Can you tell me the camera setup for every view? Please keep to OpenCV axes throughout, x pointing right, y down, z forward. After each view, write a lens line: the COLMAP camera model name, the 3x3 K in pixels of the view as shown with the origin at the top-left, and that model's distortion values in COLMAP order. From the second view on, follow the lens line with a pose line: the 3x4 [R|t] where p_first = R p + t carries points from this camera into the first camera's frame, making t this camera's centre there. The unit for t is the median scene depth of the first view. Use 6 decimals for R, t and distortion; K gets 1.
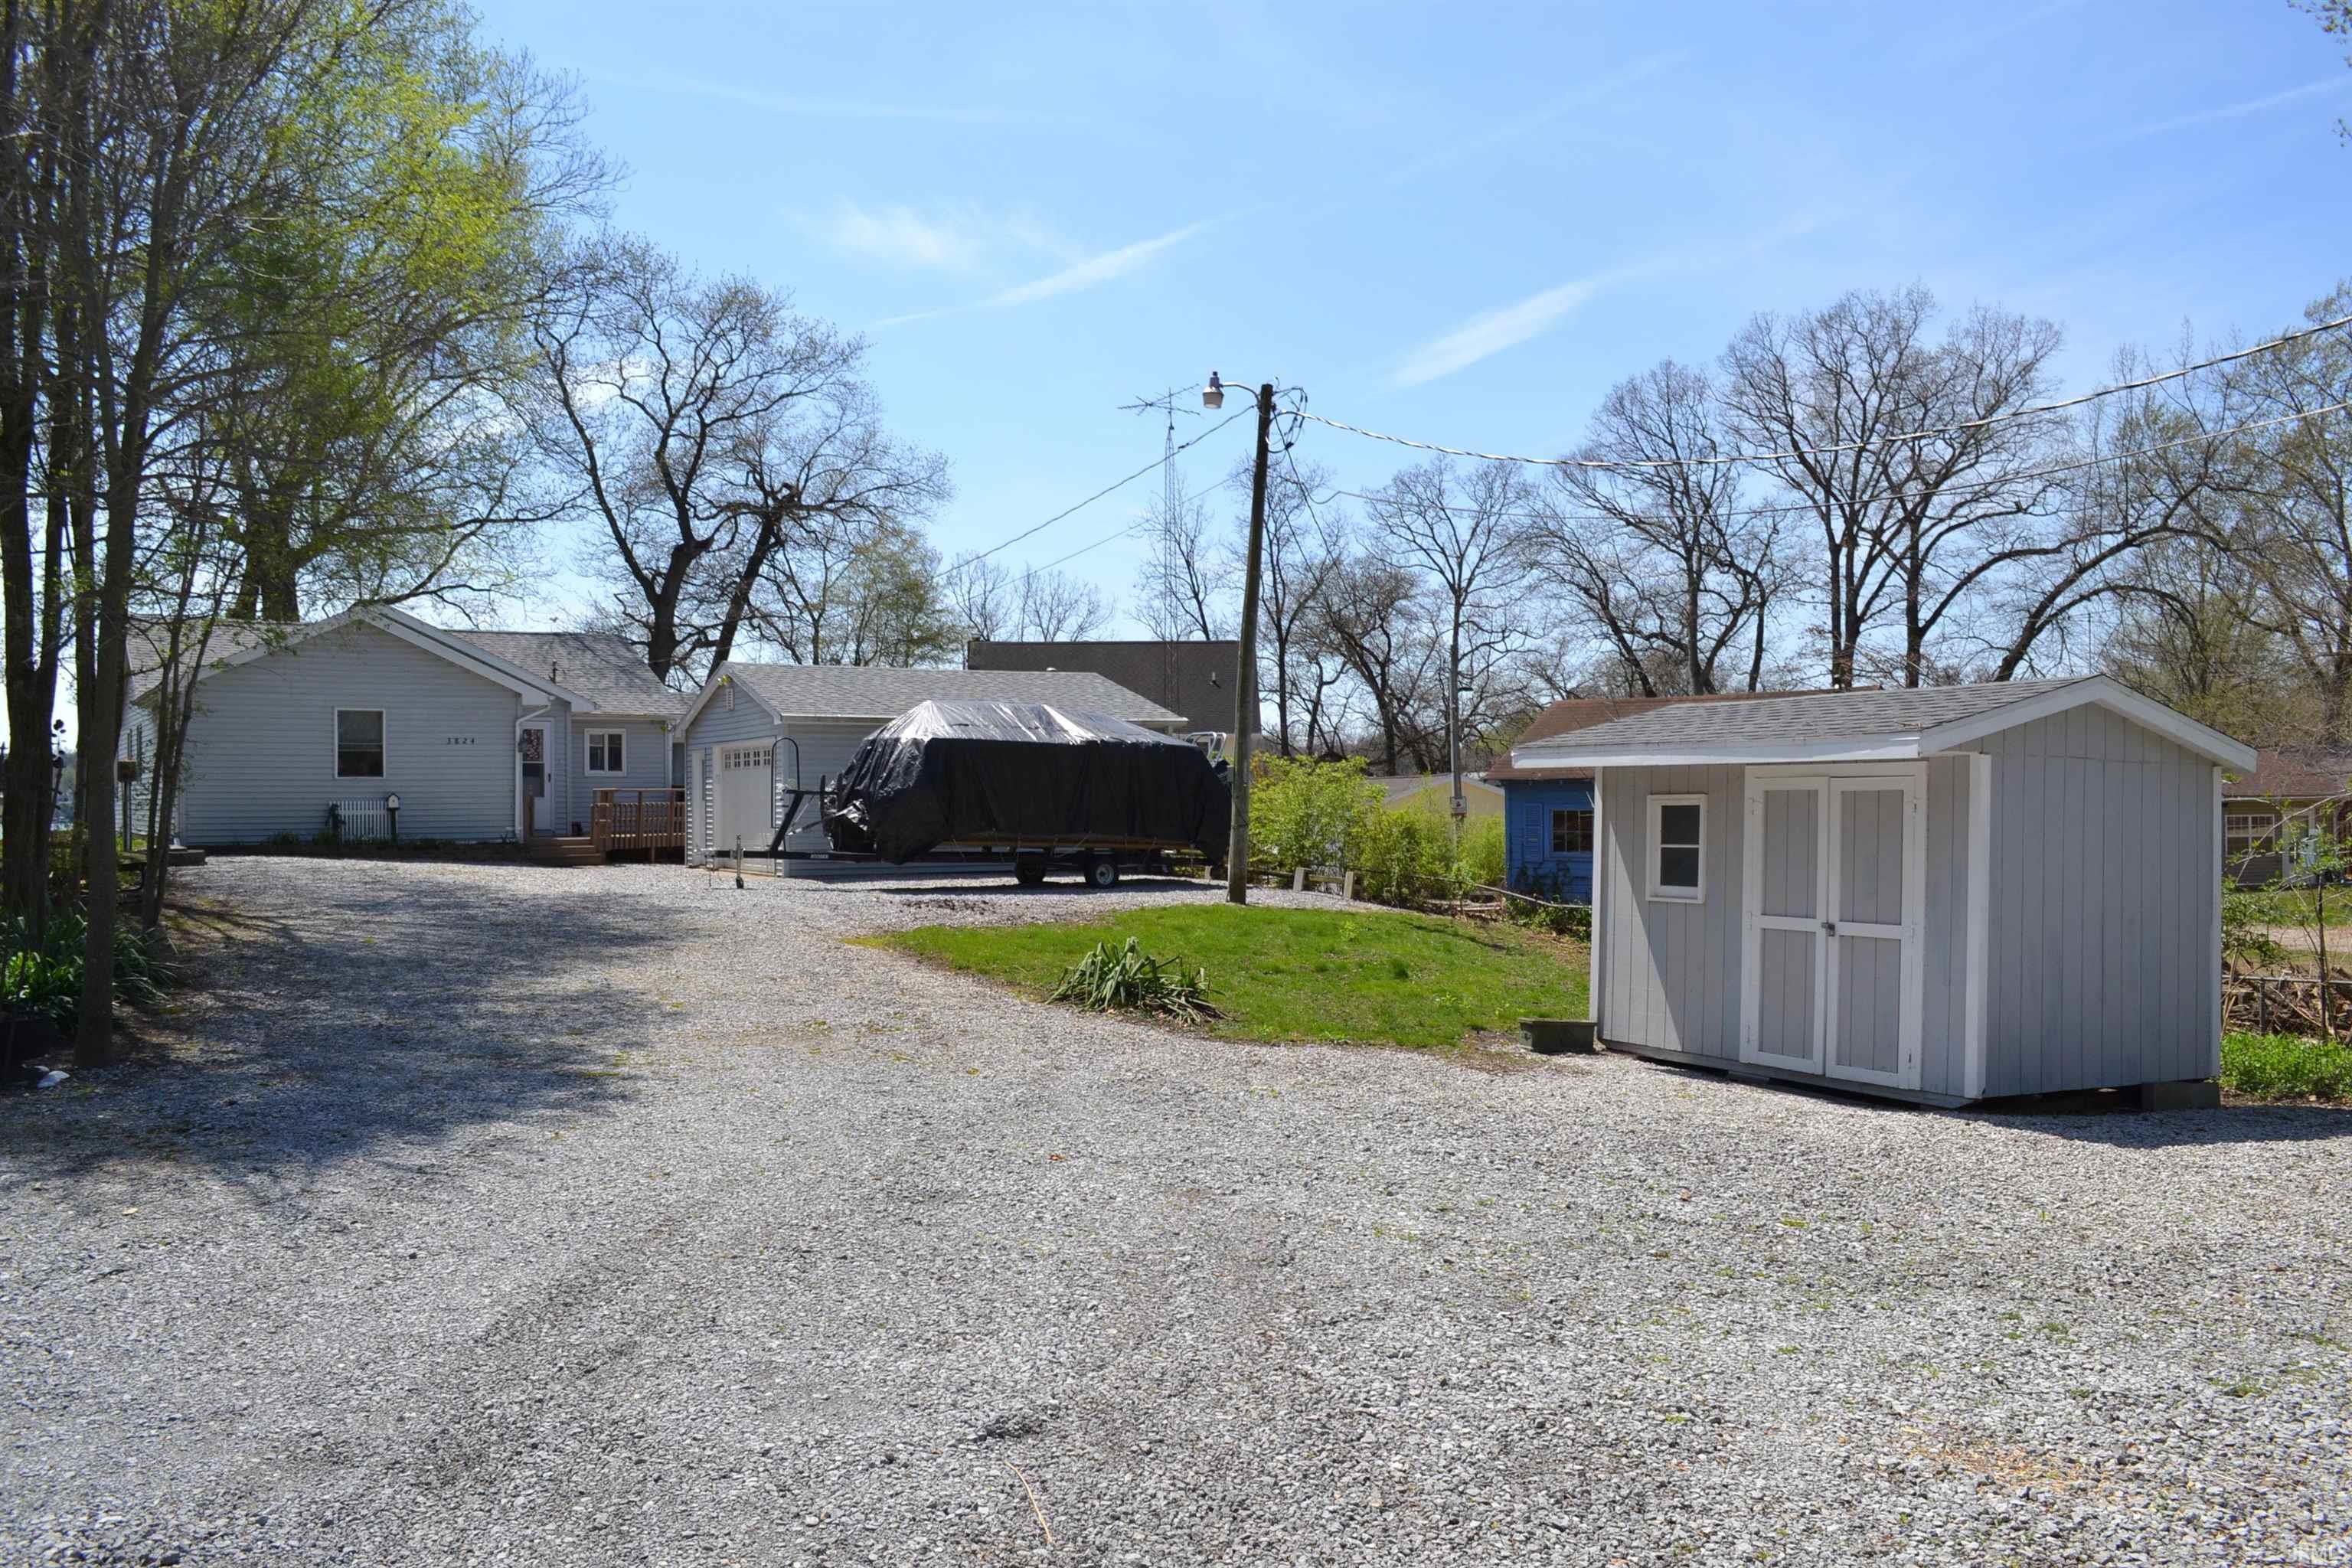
lens RADIAL K [[1894.6, 0, 1193.9], [0, 1894.6, 790.1], [0, 0, 1]] dist [-0.099262, 0.036167]
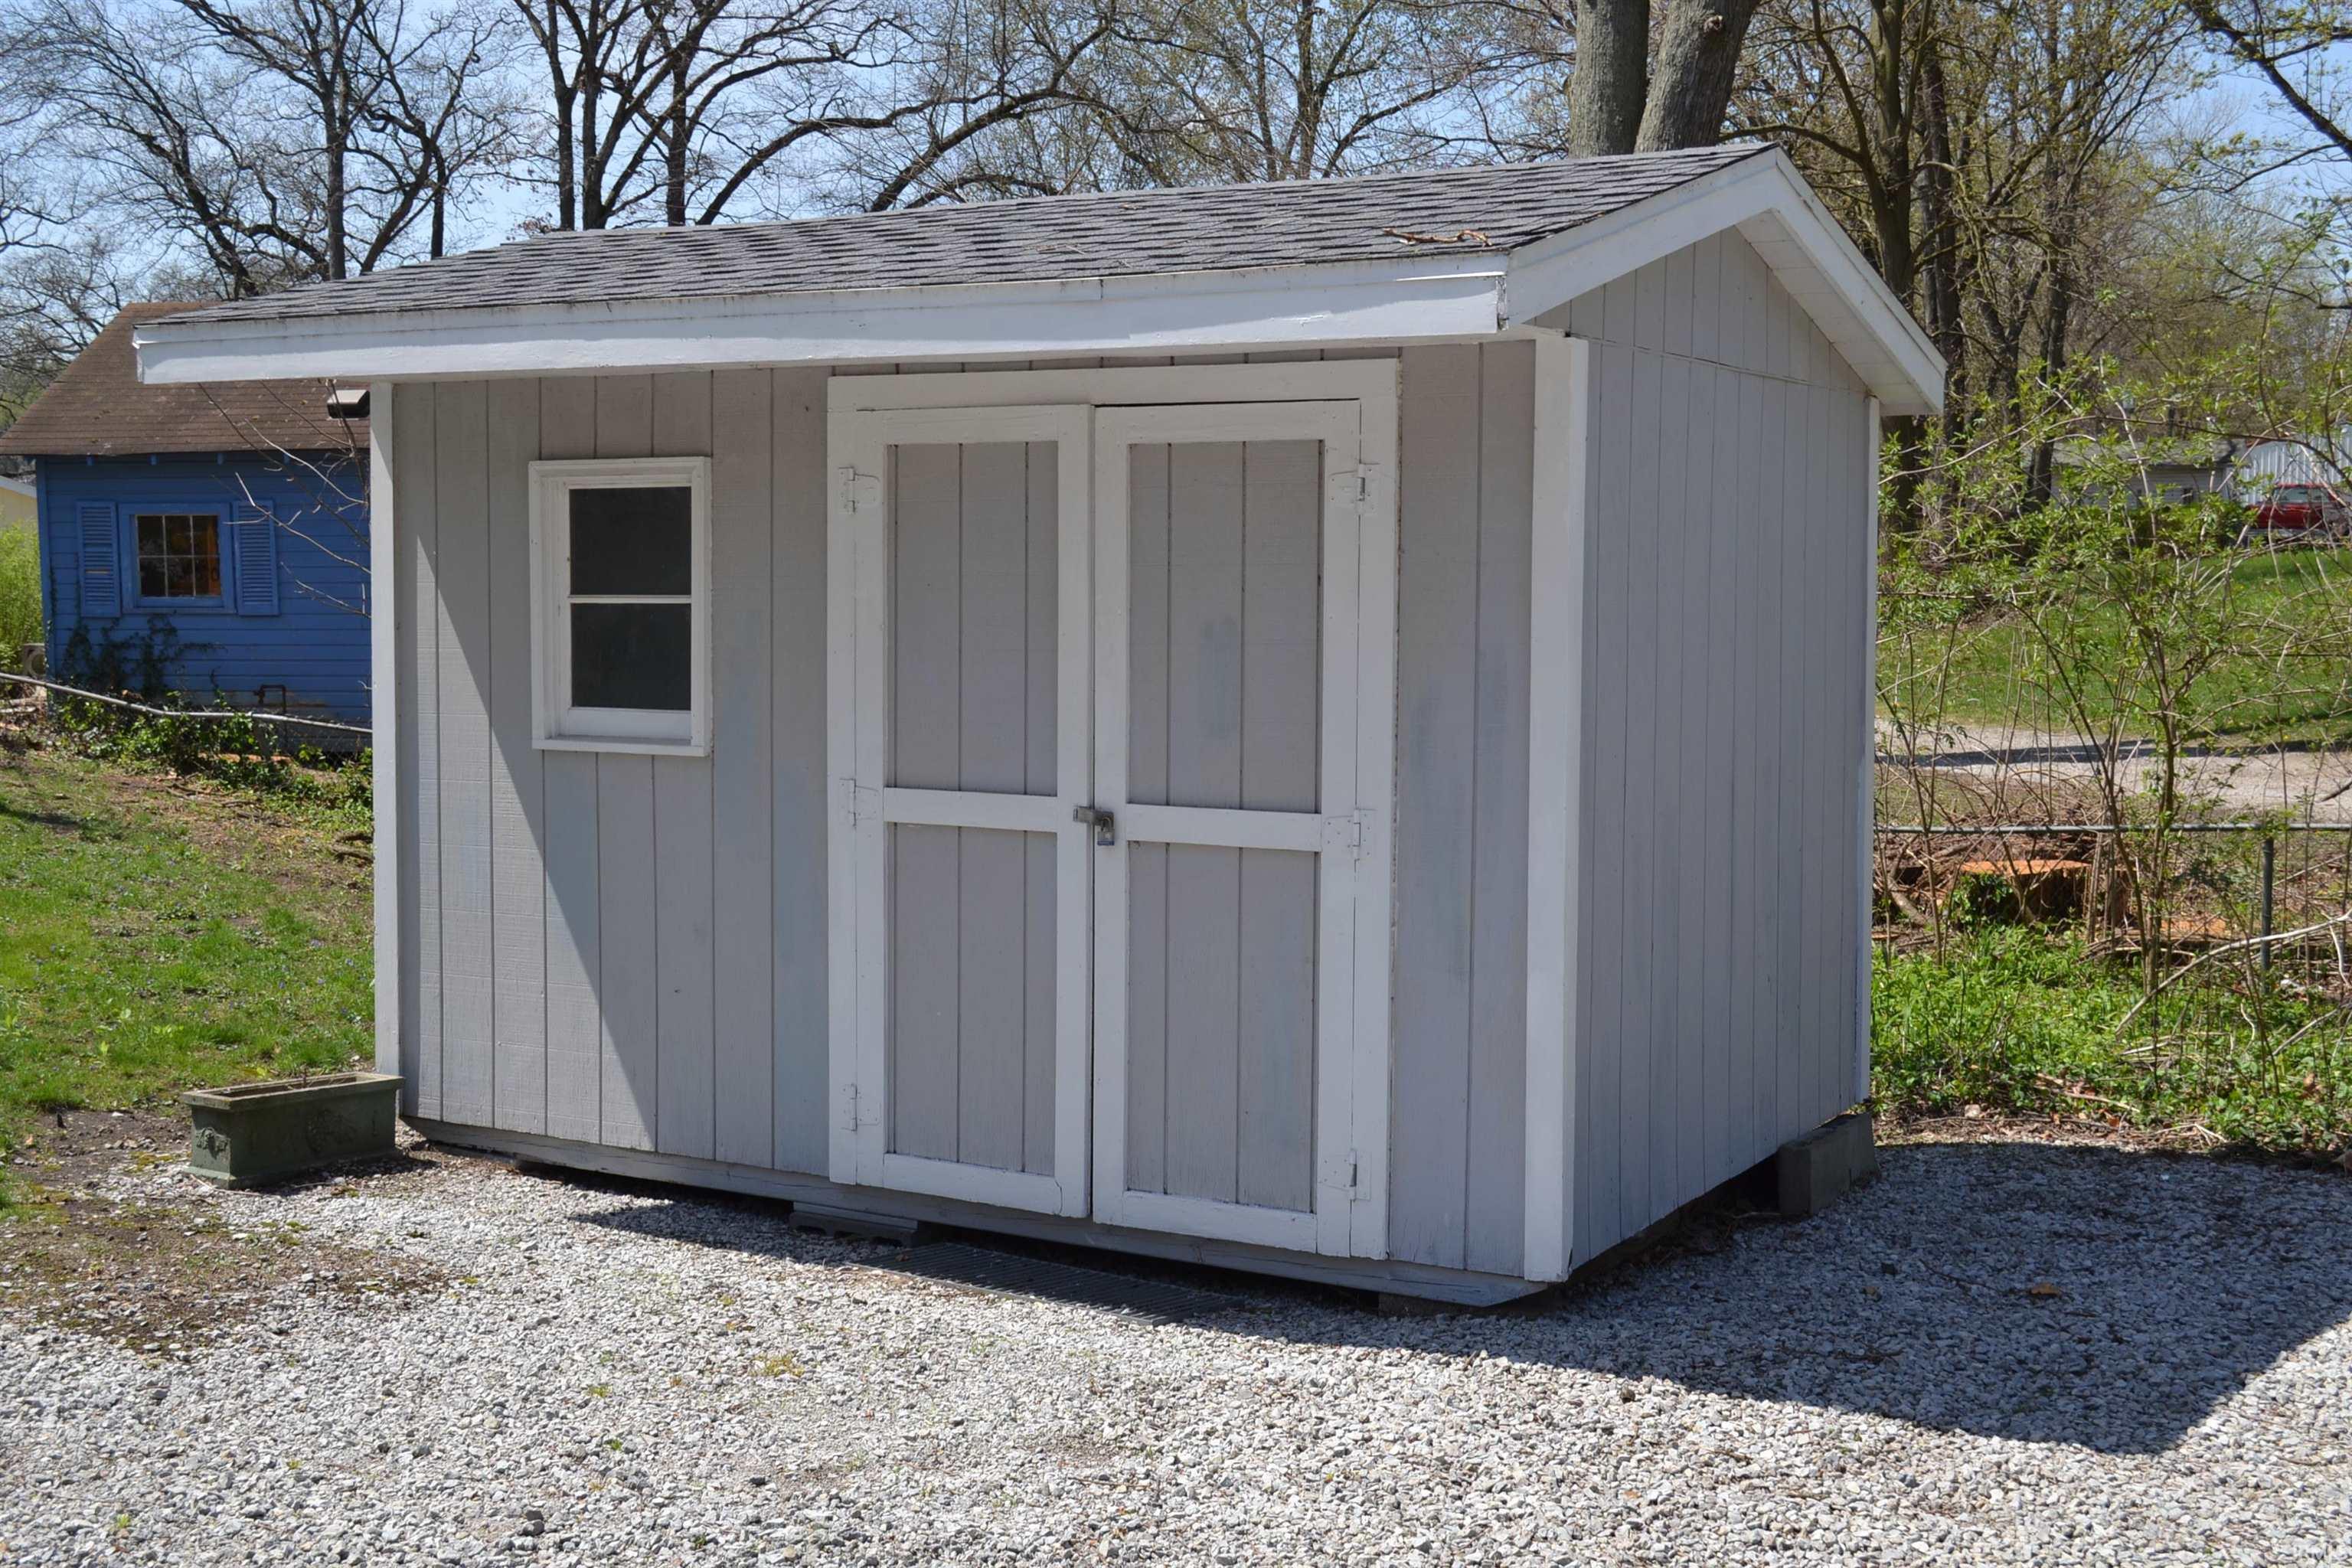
lens RADIAL K [[2735.4, 0, 1176.0], [0, 2735.4, 784.0], [0, 0, 1]] dist [-0.054635, 0.019608]
pose [[0.840947, -0.056835, 0.538124, 0.014695], [-0.001460, 0.994227, 0.107289, 0.002045], [-0.541115, -0.091010, 0.836009, 0.122506]]
